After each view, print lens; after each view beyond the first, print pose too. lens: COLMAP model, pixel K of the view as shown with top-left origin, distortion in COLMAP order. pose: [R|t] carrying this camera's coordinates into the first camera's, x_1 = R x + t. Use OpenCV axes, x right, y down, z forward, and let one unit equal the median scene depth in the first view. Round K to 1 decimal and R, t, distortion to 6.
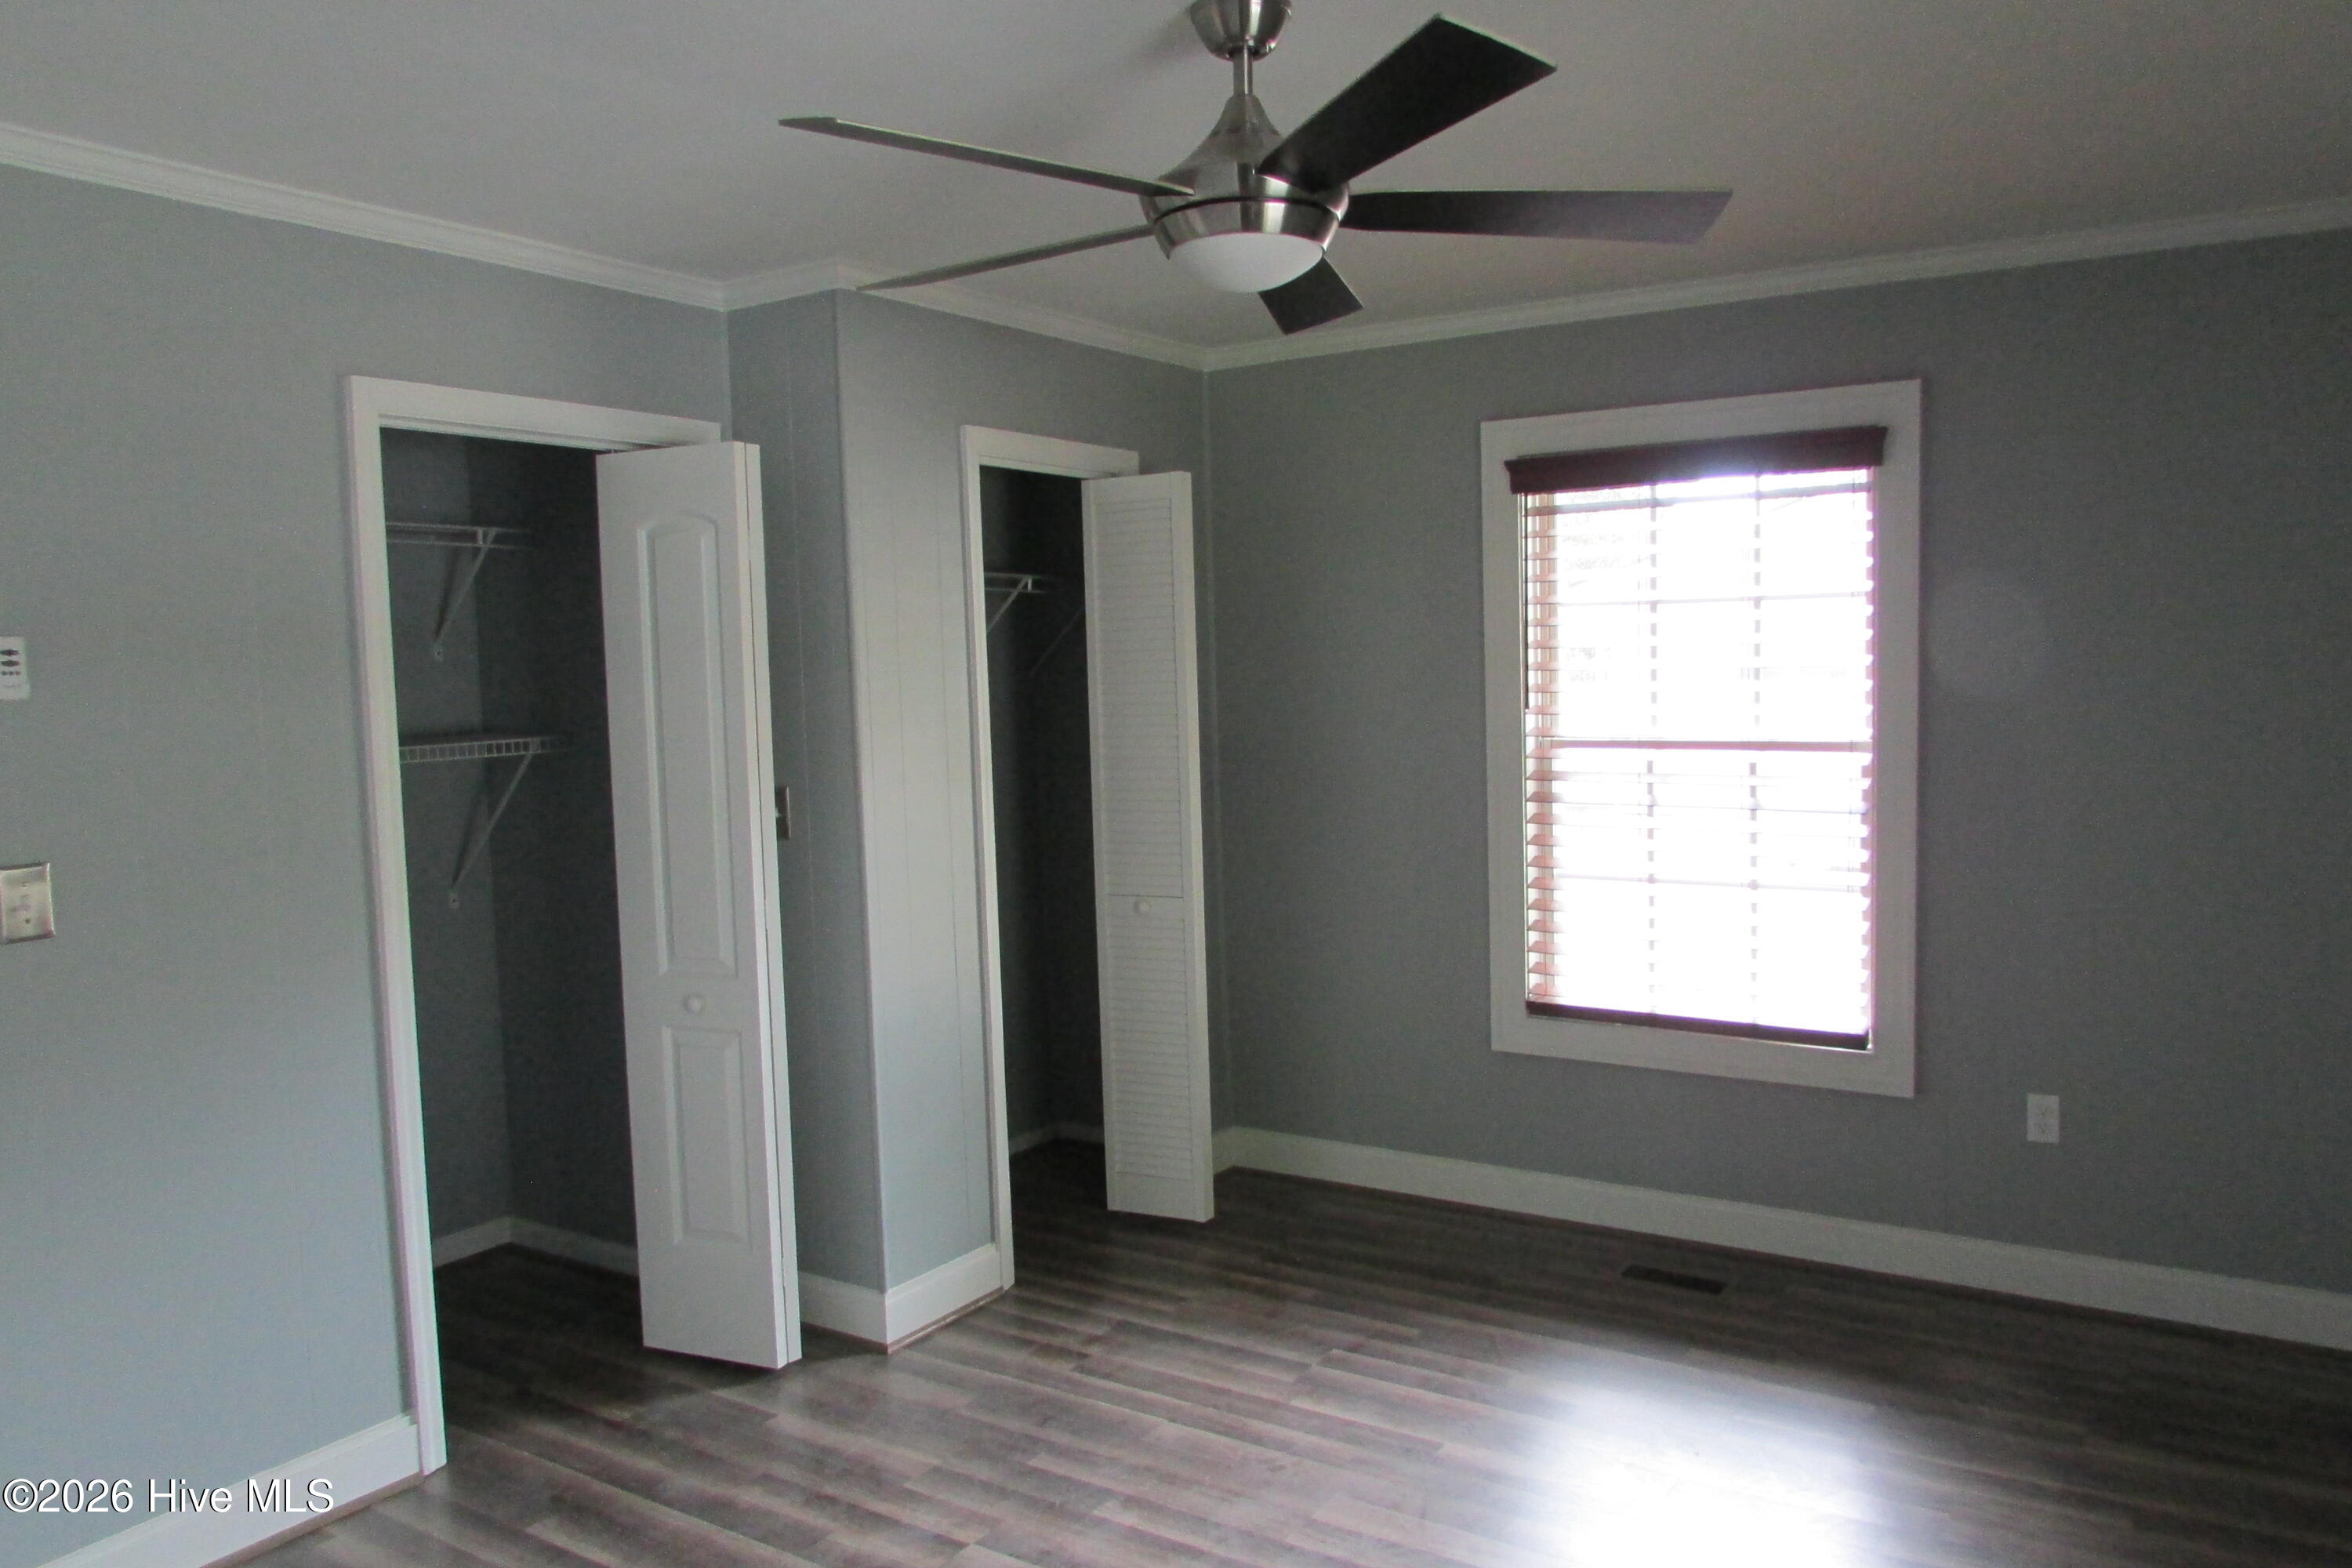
lens RADIAL K [[1670.3, 0, 1183.2], [0, 1670.3, 794.3], [0, 0, 1]] dist [-0.017300, 0.002481]
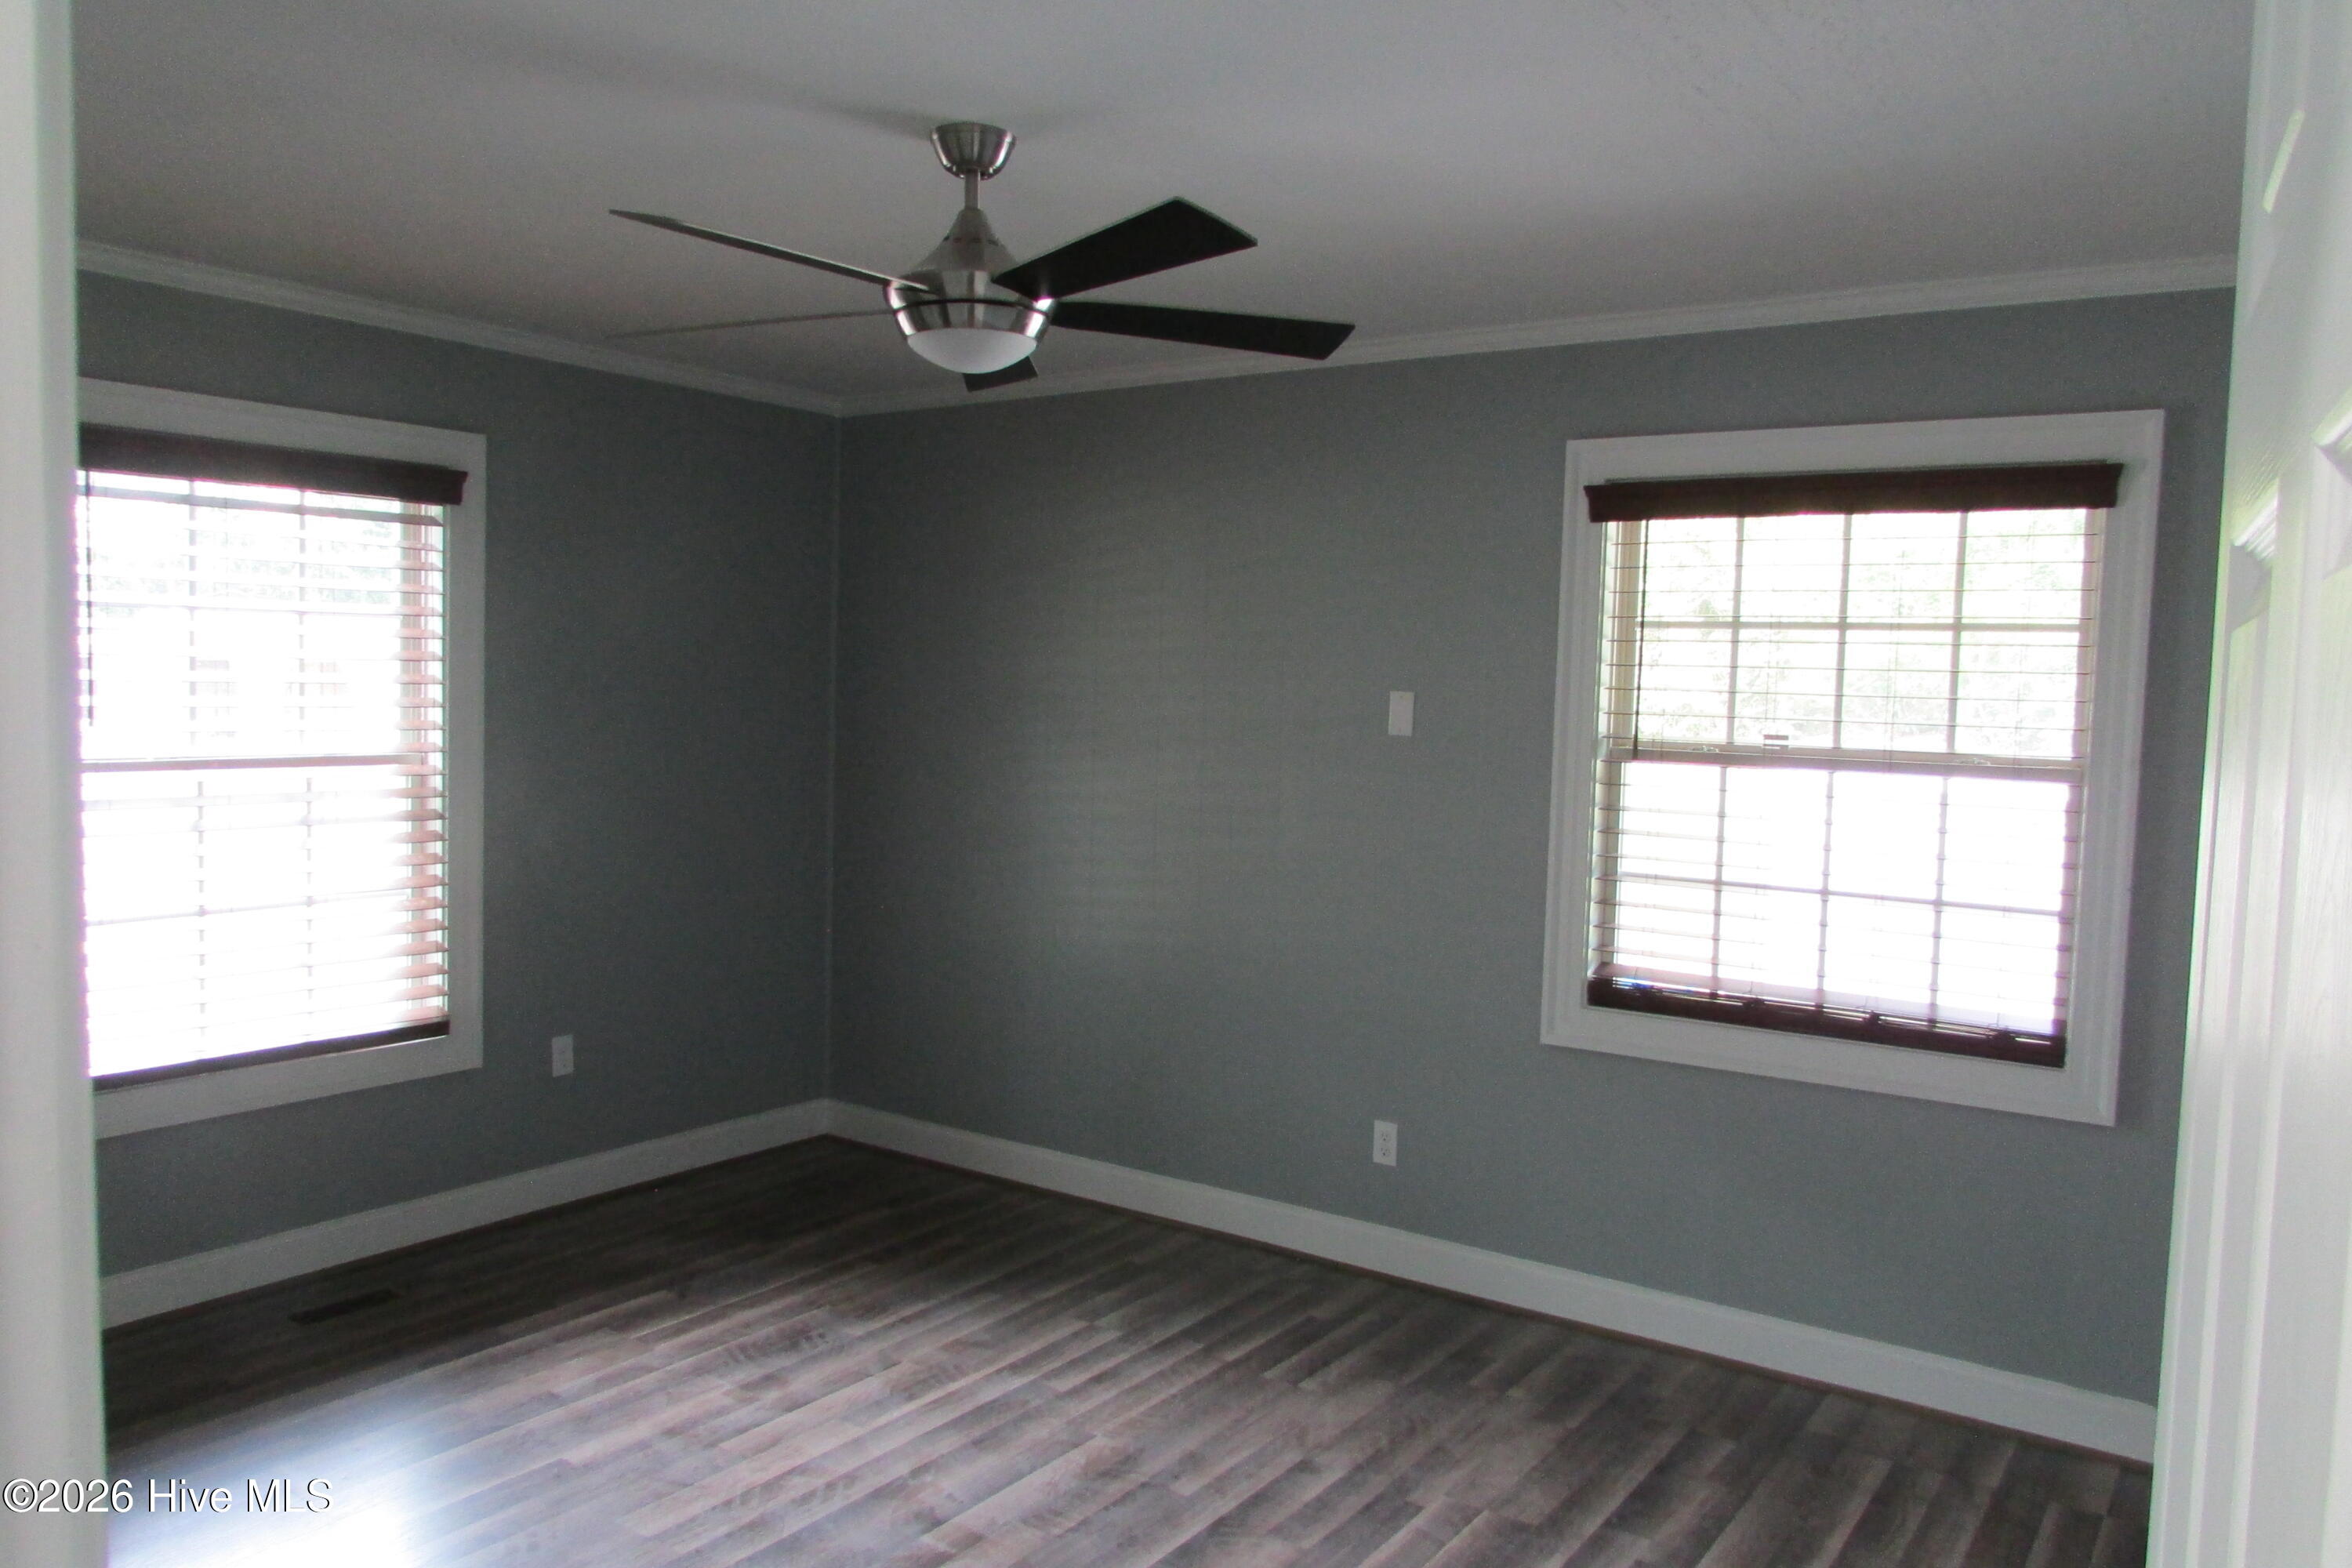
lens RADIAL K [[1670.3, 0, 1173.7], [0, 1670.3, 776.0], [0, 0, 1]] dist [-0.017300, 0.002481]
pose [[0.055154, -0.035499, 0.997847, -0.668022], [0.060350, 0.997659, 0.032156, -0.022572], [-0.996652, 0.058446, 0.057167, 0.462575]]
